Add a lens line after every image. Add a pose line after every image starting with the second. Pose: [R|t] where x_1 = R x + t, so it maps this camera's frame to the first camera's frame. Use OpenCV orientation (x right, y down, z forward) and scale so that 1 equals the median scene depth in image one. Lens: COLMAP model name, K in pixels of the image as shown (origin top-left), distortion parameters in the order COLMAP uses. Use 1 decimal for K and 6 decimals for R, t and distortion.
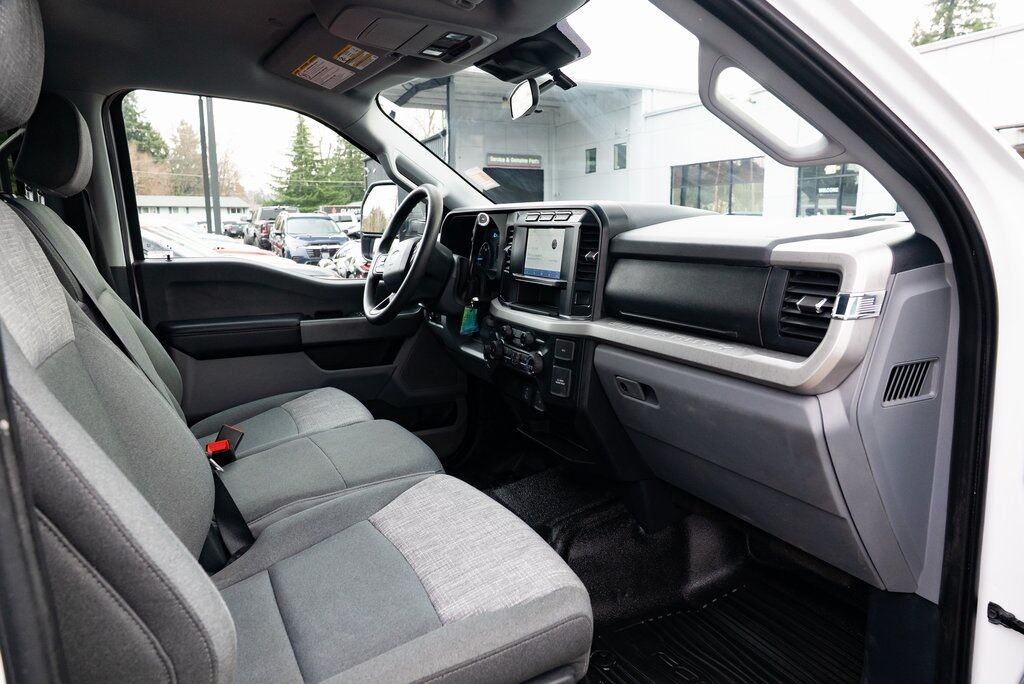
lens RADIAL K [[699.9, 0, 514.3], [0, 699.9, 342.7], [0, 0, 1]] dist [-0.029840, 0.014483]
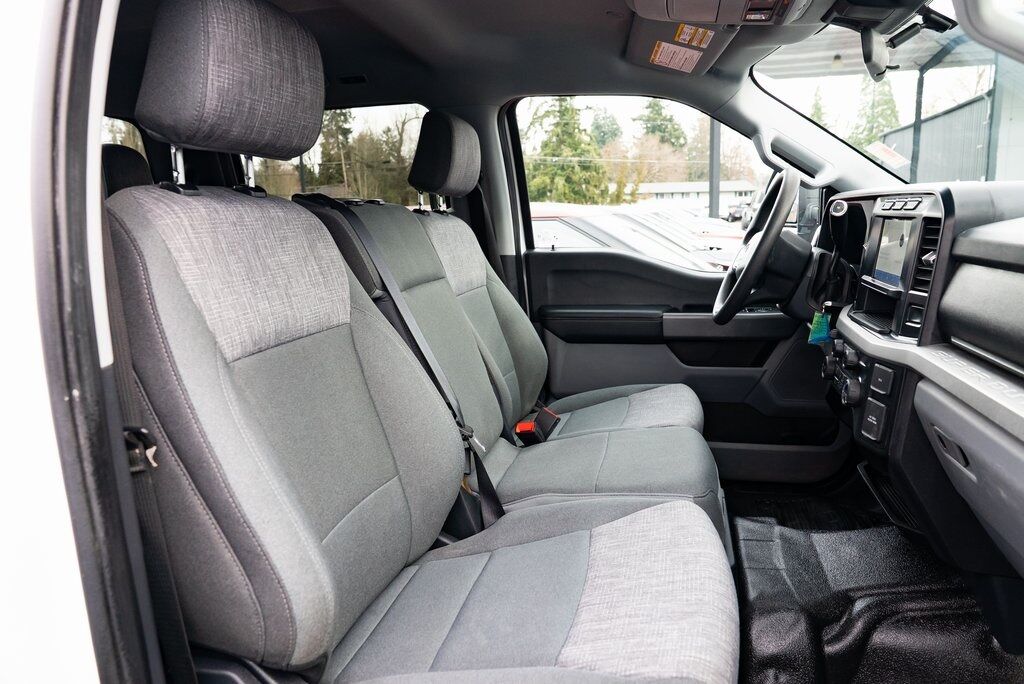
lens RADIAL K [[699.9, 0, 517.4], [0, 699.9, 343.8], [0, 0, 1]] dist [-0.029840, 0.014483]
pose [[0.769912, 0.098115, -0.630563, 0.220239], [-0.081819, 0.995132, 0.054941, -0.034699], [0.632883, 0.009292, 0.774191, 0.141892]]
